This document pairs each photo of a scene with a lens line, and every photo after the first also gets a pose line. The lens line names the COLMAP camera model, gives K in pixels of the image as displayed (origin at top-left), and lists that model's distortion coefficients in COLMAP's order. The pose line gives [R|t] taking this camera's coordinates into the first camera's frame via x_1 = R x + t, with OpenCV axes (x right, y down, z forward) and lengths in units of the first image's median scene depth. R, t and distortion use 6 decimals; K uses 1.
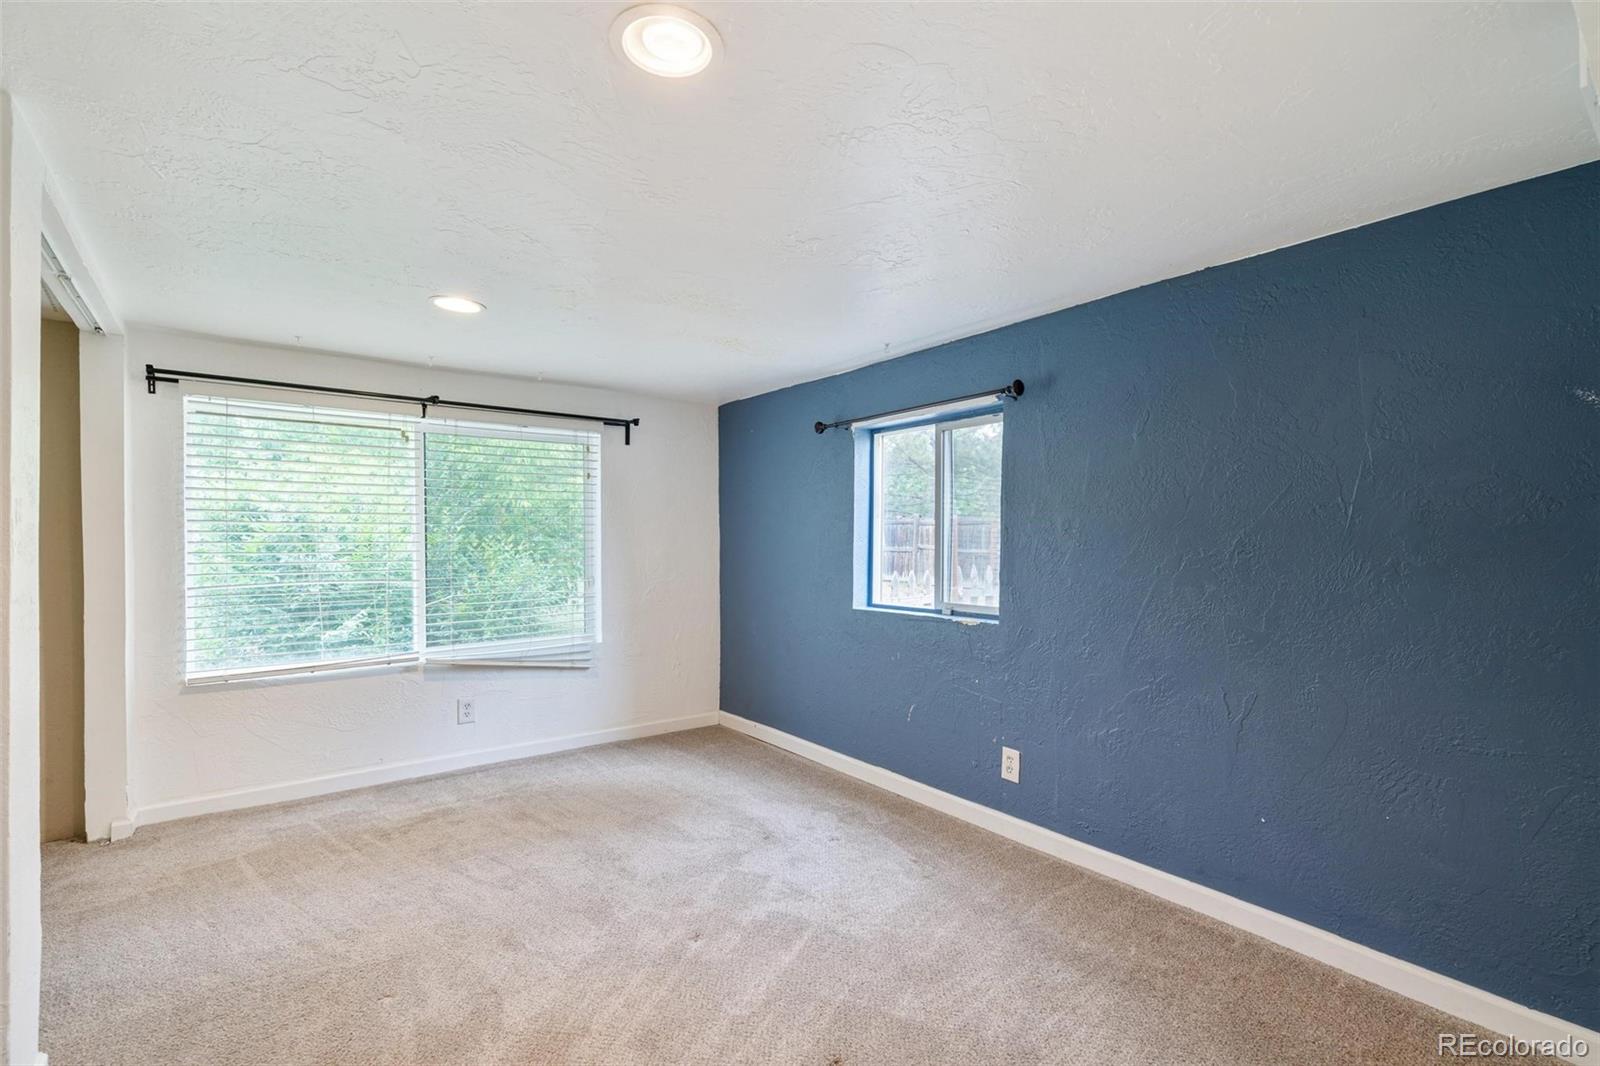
lens RADIAL K [[732.8, 0, 791.2], [0, 732.8, 527.9], [0, 0, 1]] dist [-0.000698, 0.000400]
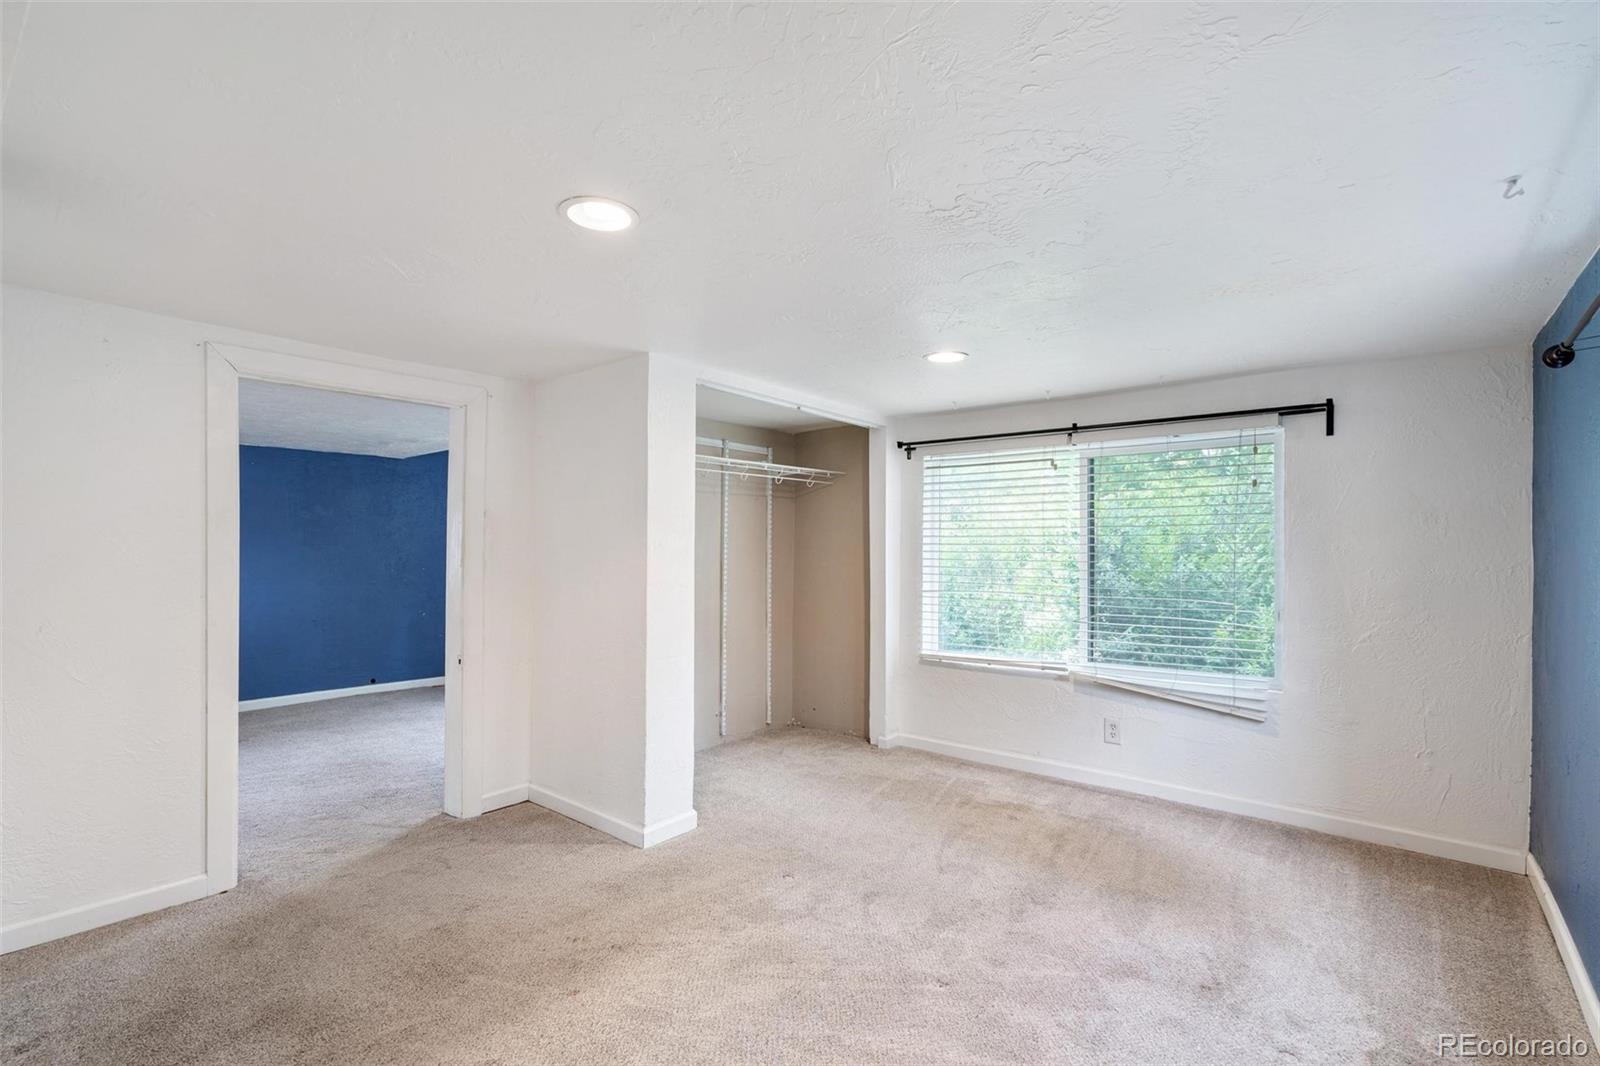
lens RADIAL K [[732.8, 0, 792.8], [0, 732.8, 544.1], [0, 0, 1]] dist [-0.000698, 0.000400]
pose [[0.228434, -0.009709, -0.973511, 0.498808], [0.001748, 0.999953, -0.009563, 0.003989], [0.973558, 0.000483, 0.228440, 0.402396]]
